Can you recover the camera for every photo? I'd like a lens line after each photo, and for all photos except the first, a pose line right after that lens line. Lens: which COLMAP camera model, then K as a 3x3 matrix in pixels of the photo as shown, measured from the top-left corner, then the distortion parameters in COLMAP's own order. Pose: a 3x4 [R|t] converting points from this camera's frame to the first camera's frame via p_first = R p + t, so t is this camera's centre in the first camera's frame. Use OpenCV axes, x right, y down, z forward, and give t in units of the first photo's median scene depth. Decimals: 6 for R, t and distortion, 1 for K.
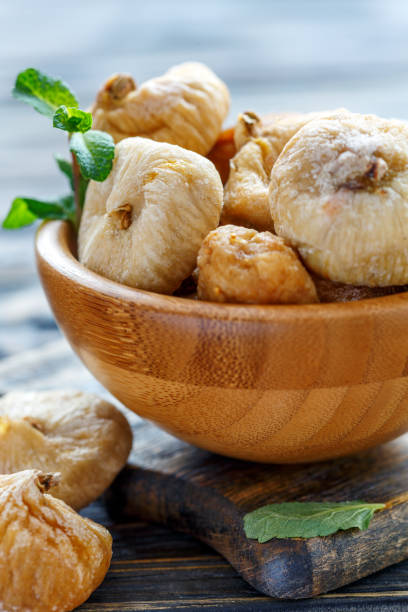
lens RADIAL K [[2363.1, 0, 204.0], [0, 2363.1, 306.0], [0, 0, 1]] dist [0.131967, 7.750122]
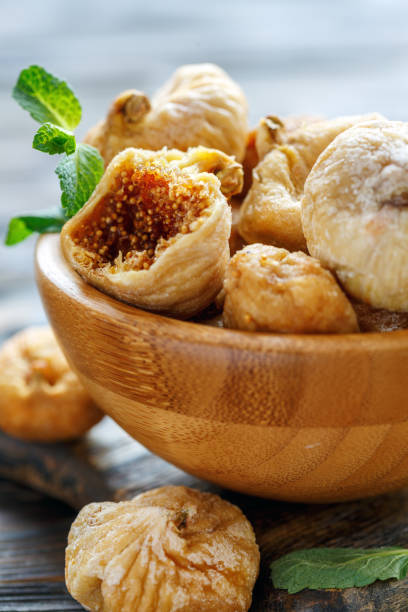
lens RADIAL K [[2363.1, 0, 204.0], [0, 2363.1, 306.0], [0, 0, 1]] dist [0.131967, 7.750122]
pose [[0.999019, 0.002466, 0.044210, -0.050028], [-0.003219, 0.999851, 0.016959, -0.025904], [-0.044162, -0.017085, 0.998878, 0.096906]]
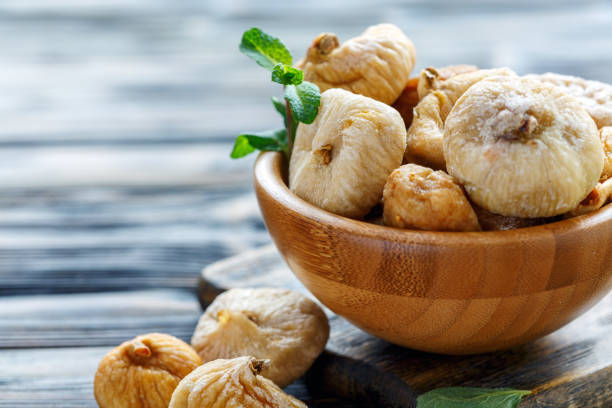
lens RADIAL K [[2363.1, 0, 306.0], [0, 2363.1, 204.0], [0, 0, 1]] dist [0.131967, 7.750122]
pose [[0.998479, 0.025246, -0.049012, 0.017583], [-0.023877, 0.999314, 0.028316, -0.047476], [0.049694, -0.027103, 0.998397, -0.246274]]
